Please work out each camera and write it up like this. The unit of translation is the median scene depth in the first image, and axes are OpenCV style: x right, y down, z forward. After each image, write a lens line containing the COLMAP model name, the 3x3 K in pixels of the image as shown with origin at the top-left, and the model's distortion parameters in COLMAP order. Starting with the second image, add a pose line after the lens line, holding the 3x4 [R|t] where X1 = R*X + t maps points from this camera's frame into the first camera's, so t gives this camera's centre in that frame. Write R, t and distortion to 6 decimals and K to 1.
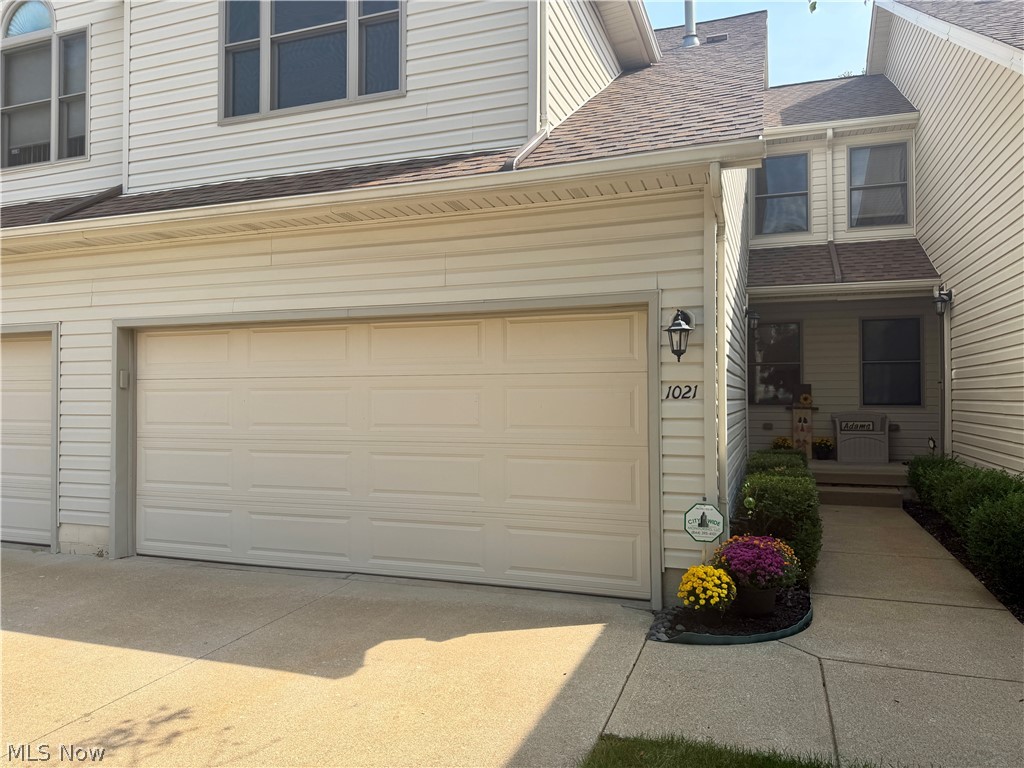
lens RADIAL K [[728.0, 0, 511.1], [0, 728.0, 383.6], [0, 0, 1]] dist [0.007710, -0.006100]
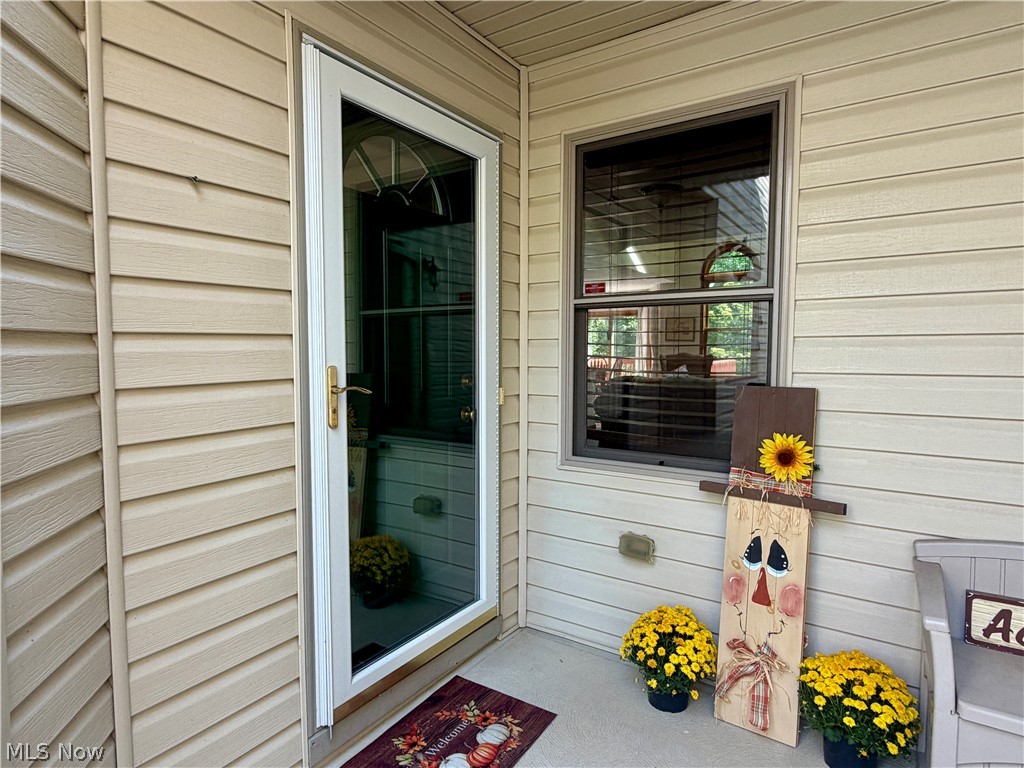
lens RADIAL K [[576.2, 0, 512.7], [0, 576.2, 384.3], [0, 0, 1]] dist [-0.003564, -0.001634]
pose [[0.970047, 0.017064, -0.242316, 0.373832], [0.002089, 0.996907, 0.078566, -0.014315], [0.242907, -0.076719, 0.967011, 0.833114]]
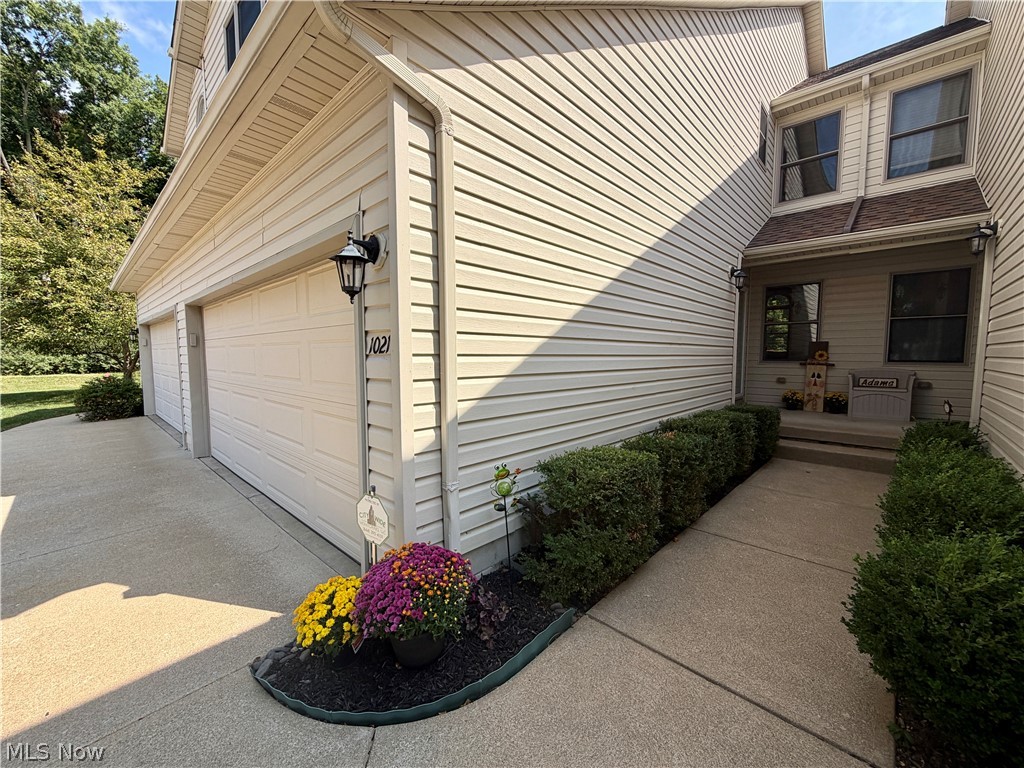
lens RADIAL K [[409.3, 0, 511.1], [0, 409.3, 386.2], [0, 0, 1]] dist [-0.002908, 0.000706]
pose [[0.918983, 0.033447, -0.392876, 0.229344], [0.004801, 0.995373, 0.095969, 0.006153], [0.394268, -0.090080, 0.914570, 0.280827]]
